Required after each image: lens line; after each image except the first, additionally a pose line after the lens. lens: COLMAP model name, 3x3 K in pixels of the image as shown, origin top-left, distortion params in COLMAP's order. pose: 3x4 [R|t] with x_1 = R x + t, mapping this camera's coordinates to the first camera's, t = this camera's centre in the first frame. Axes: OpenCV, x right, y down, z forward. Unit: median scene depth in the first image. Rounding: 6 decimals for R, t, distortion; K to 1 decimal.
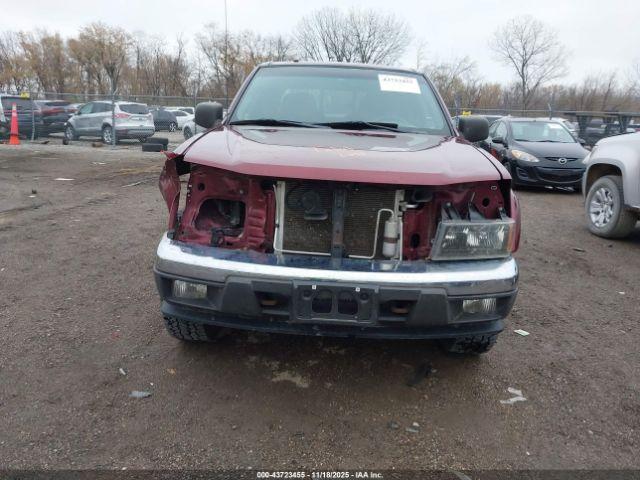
lens RADIAL K [[504.4, 0, 322.5], [0, 504.4, 224.4], [0, 0, 1]] dist [0.063360, -0.075027]
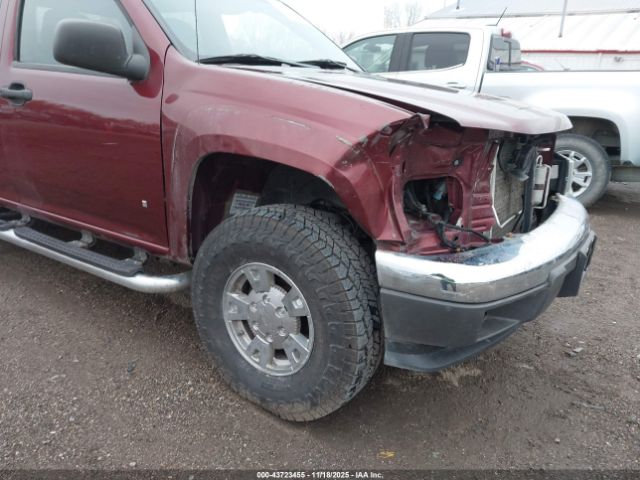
lens RADIAL K [[503.8, 0, 316.2], [0, 503.8, 227.5], [0, 0, 1]] dist [0.002783, 0.003889]
pose [[0.526764, -0.261597, 0.808756, -0.782548], [0.158162, 0.965014, 0.209124, -0.142035], [-0.835167, 0.017756, 0.549709, 0.708147]]
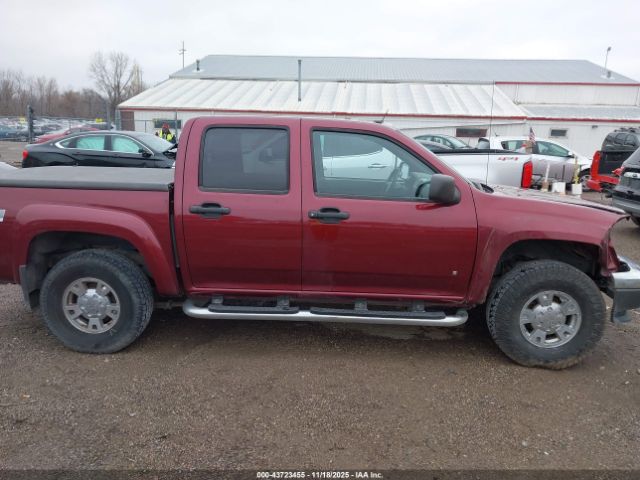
lens RADIAL K [[492.8, 0, 290.3], [0, 492.8, 240.2], [0, 0, 1]] dist [0.047411, -0.001362]
pose [[0.018269, -0.257236, 0.966176, -1.530121], [0.190677, 0.949498, 0.249190, -0.547146], [-0.981483, 0.179675, 0.066395, 1.678416]]
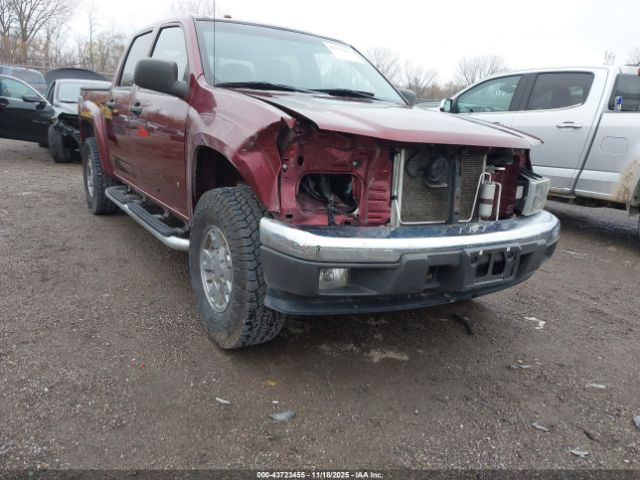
lens RADIAL K [[498.9, 0, 322.5], [0, 498.9, 232.1], [0, 0, 1]] dist [0.055334, -0.056342]
pose [[0.817112, -0.118870, 0.564090, -0.653815], [0.083899, 0.992613, 0.087639, -0.023479], [-0.570340, -0.024284, 0.821049, 0.279554]]
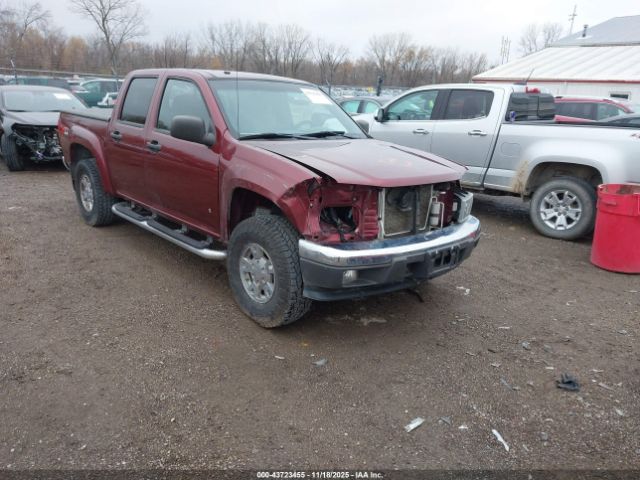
lens RADIAL K [[498.9, 0, 322.5], [0, 498.9, 232.1], [0, 0, 1]] dist [0.055334, -0.056342]
pose [[0.707899, -0.196546, 0.678416, -1.048070], [0.125808, 0.980230, 0.152711, -0.176153], [-0.695019, -0.022754, 0.718631, 0.084691]]
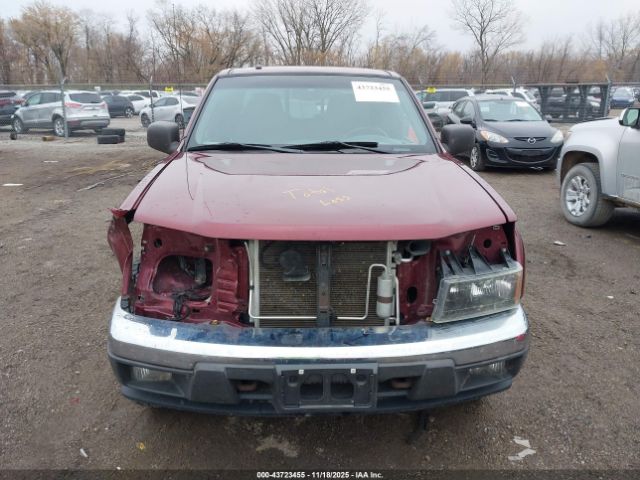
lens RADIAL K [[498.9, 0, 322.5], [0, 498.9, 232.1], [0, 0, 1]] dist [0.055334, -0.056342]
pose [[0.996553, -0.056679, 0.060570, -0.014590], [0.052477, 0.996246, 0.068854, -0.127735], [-0.064246, -0.065438, 0.995786, 0.138616]]
